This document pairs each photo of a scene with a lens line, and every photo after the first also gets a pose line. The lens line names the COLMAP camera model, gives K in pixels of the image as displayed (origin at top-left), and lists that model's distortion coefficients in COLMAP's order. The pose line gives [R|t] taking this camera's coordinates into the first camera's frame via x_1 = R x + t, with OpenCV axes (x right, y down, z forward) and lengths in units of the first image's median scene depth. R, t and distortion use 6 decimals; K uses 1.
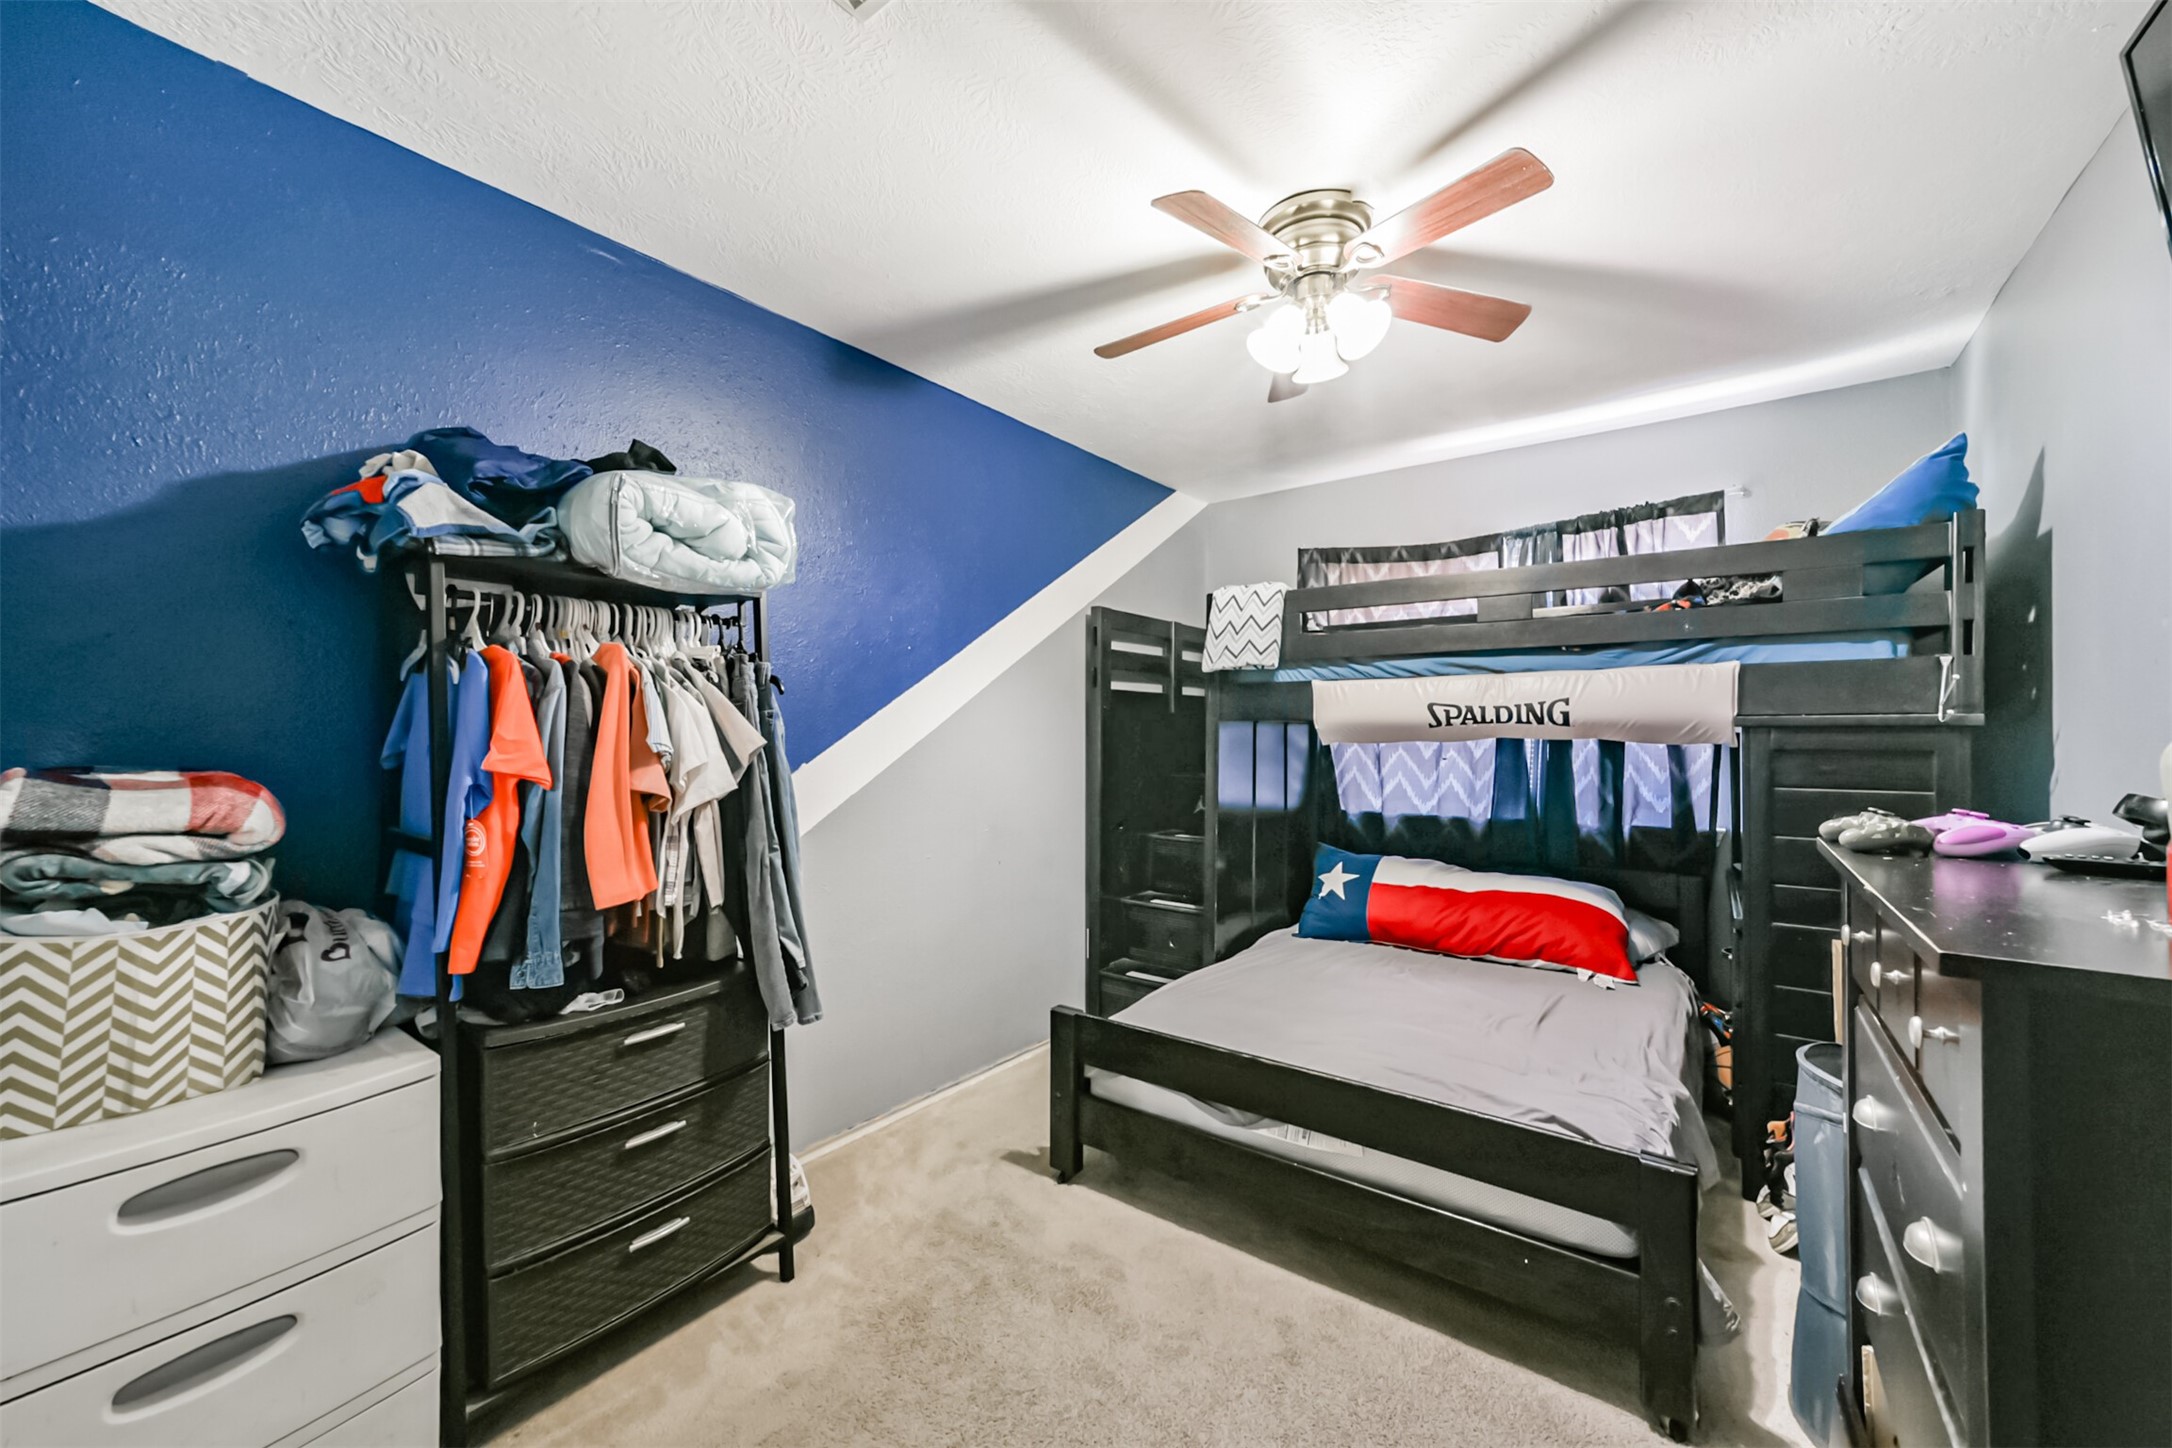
lens RADIAL K [[845.8, 0, 1088.7], [0, 845.8, 728.9], [0, 0, 1]] dist [-0.002878, 0.001528]
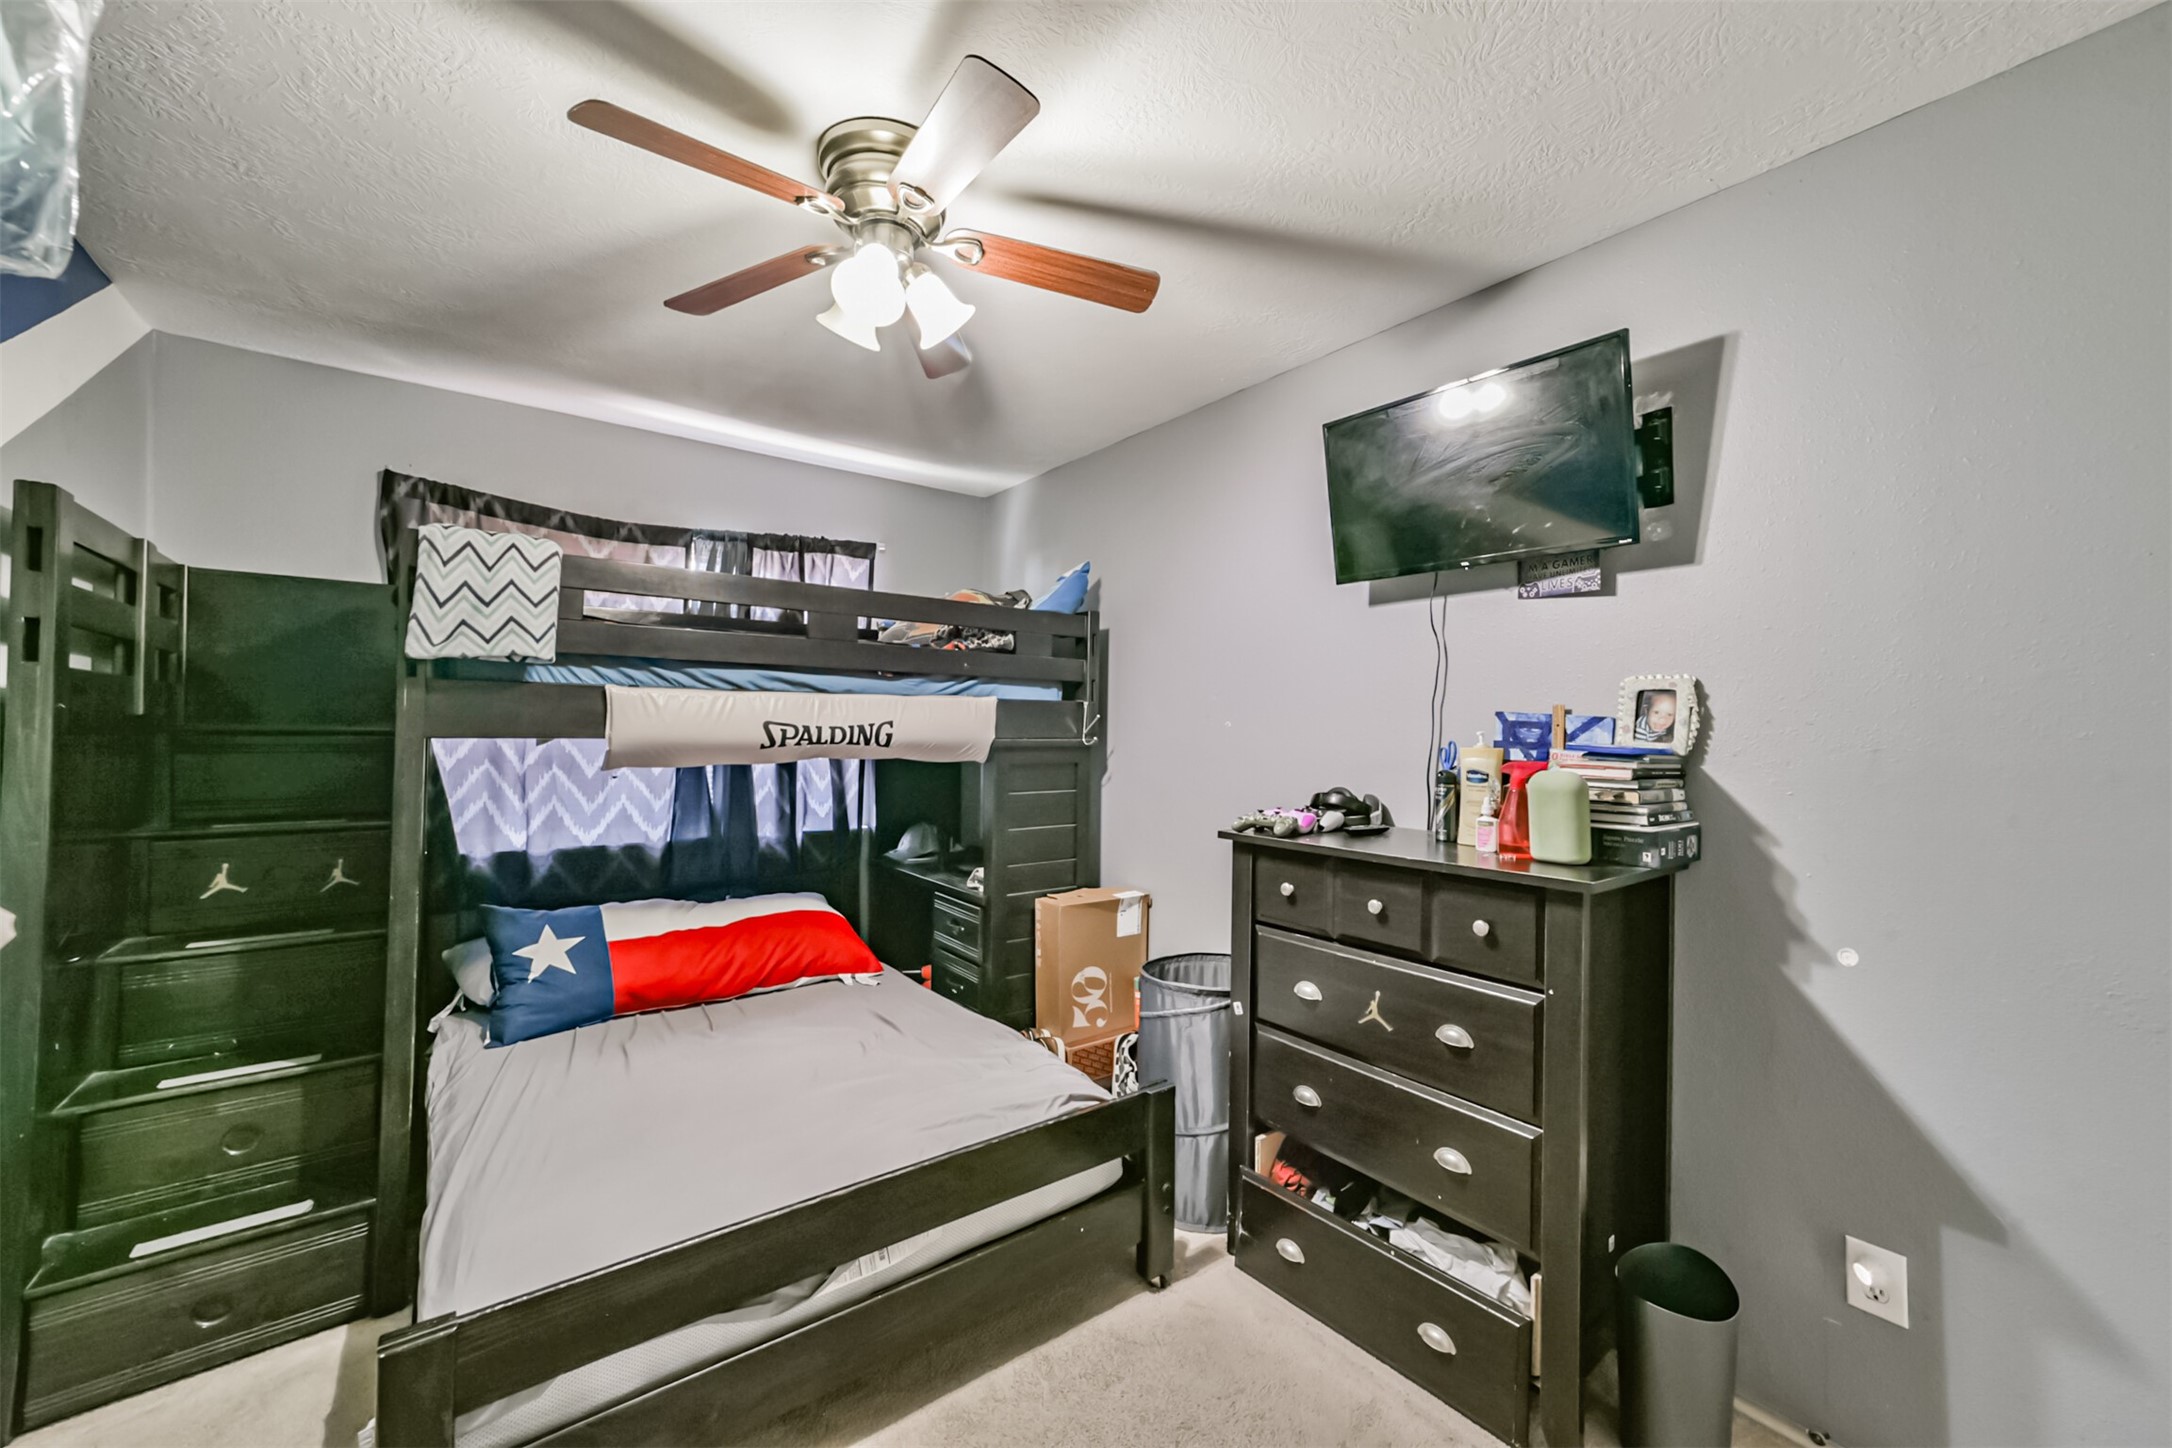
lens RADIAL K [[845.8, 0, 1094.1], [0, 845.8, 716.6], [0, 0, 1]] dist [-0.002878, 0.001528]
pose [[0.261728, 0.016635, 0.964998, -0.312617], [-0.015434, 0.999796, -0.013049, -0.025019], [-0.965018, -0.011478, 0.261931, 0.370147]]
